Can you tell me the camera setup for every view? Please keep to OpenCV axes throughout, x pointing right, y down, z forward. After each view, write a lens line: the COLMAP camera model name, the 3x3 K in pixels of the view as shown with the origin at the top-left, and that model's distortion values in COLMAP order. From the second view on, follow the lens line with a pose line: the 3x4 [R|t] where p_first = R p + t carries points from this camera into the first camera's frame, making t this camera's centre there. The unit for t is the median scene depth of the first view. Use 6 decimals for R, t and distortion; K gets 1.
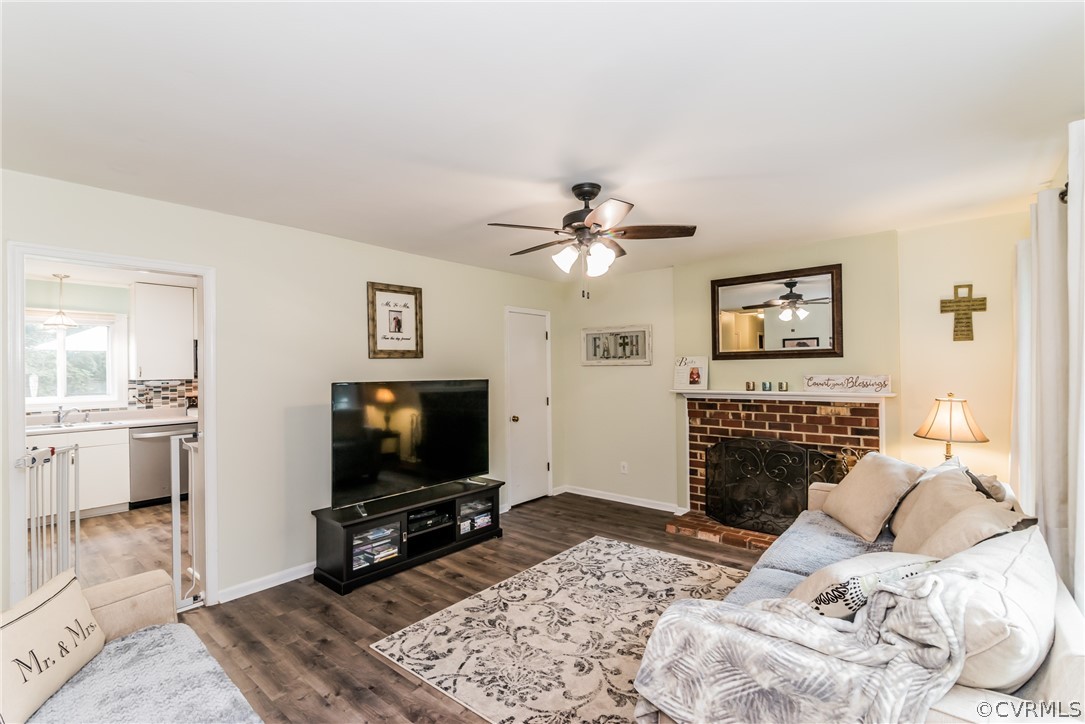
lens RADIAL K [[490.3, 0, 542.8], [0, 490.3, 370.8], [0, 0, 1]] dist [0.004221, -0.000272]
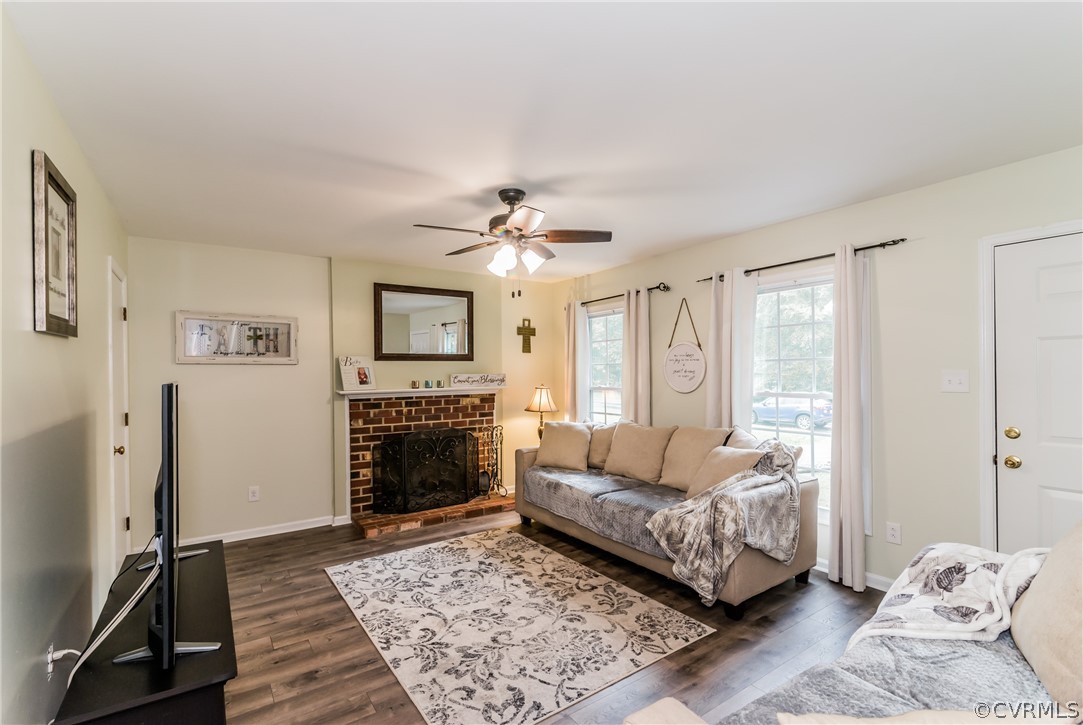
lens RADIAL K [[489.4, 0, 540.6], [0, 489.4, 377.0], [0, 0, 1]] dist [0.004221, -0.000272]
pose [[0.266823, -0.002224, 0.963743, -0.705446], [0.007998, 0.999968, 0.000093, 0.019610], [-0.963712, 0.007684, 0.266832, 0.509095]]
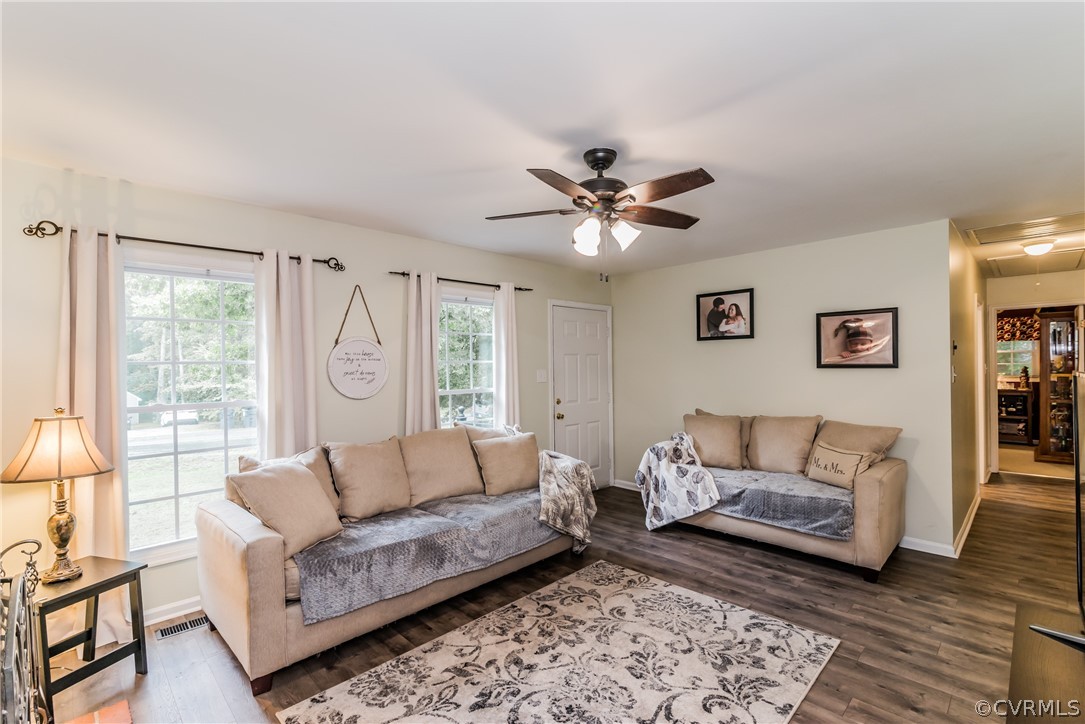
lens RADIAL K [[490.3, 0, 538.3], [0, 490.3, 368.8], [0, 0, 1]] dist [0.004221, -0.000272]
pose [[-0.994882, 0.024642, 0.097997, 0.095136], [0.025461, 0.999650, 0.007115, 0.001962], [-0.097788, 0.009574, -0.995161, 1.461955]]
